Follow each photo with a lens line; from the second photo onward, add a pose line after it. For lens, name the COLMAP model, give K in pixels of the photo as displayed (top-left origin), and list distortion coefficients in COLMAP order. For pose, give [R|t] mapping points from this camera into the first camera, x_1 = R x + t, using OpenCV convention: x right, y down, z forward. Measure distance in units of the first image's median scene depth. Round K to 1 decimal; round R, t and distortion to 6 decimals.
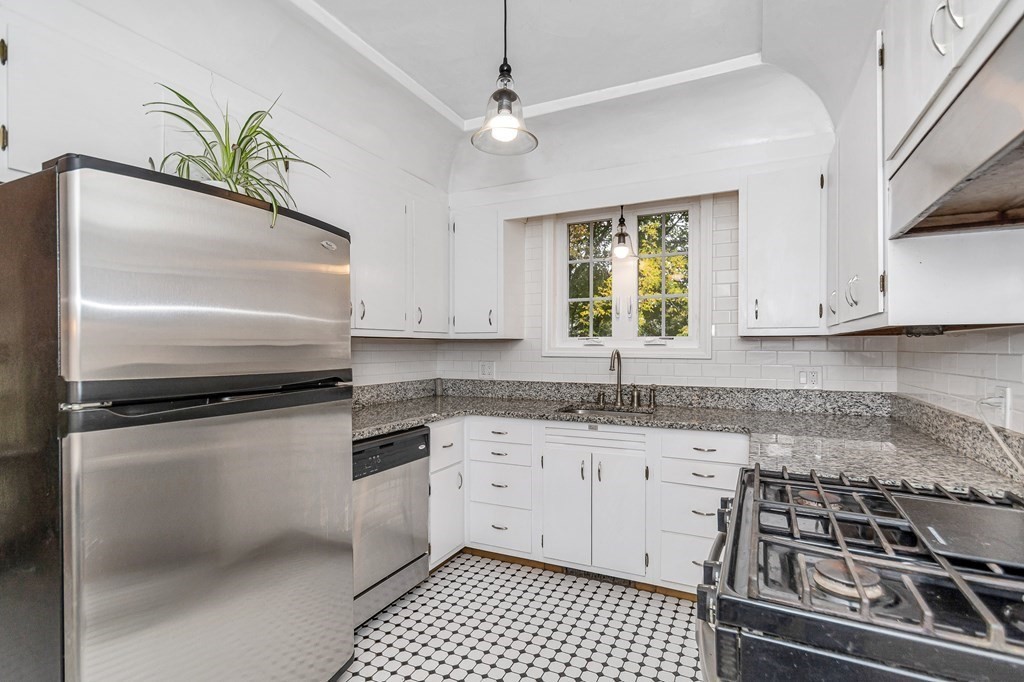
lens RADIAL K [[476.0, 0, 516.0], [0, 476.0, 345.4], [0, 0, 1]] dist [0.003064, -0.002244]
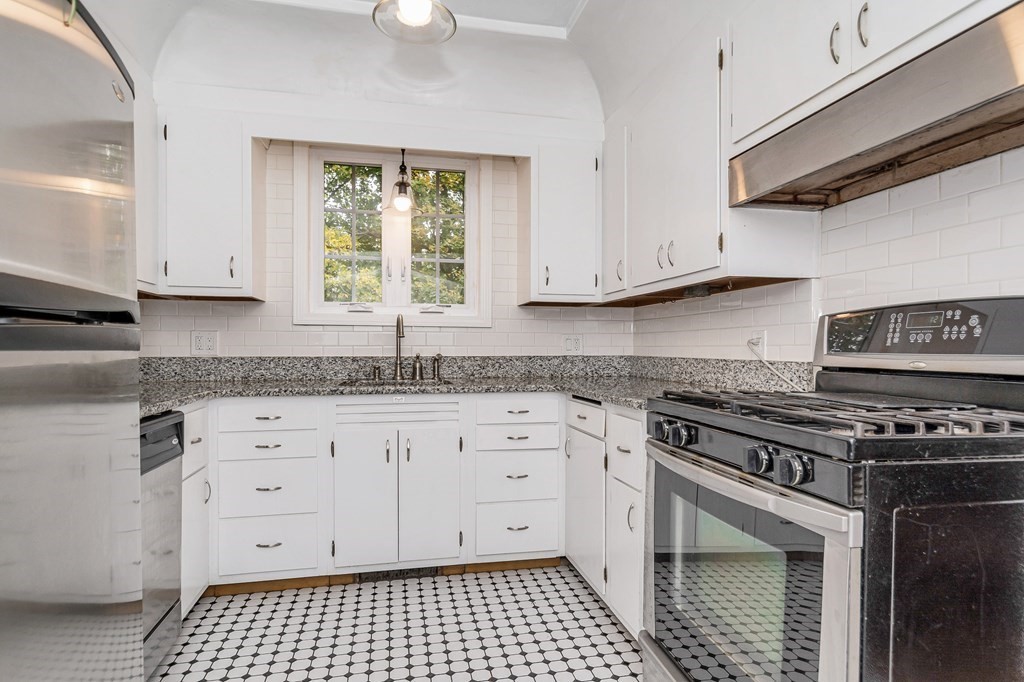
lens RADIAL K [[548.0, 0, 507.7], [0, 548.0, 344.1], [0, 0, 1]] dist [0.000826, 0.001153]
pose [[0.797358, 0.002781, 0.603500, -0.253651], [-0.005252, 0.999983, 0.002331, 0.063401], [-0.603484, -0.005028, 0.797359, 0.092328]]
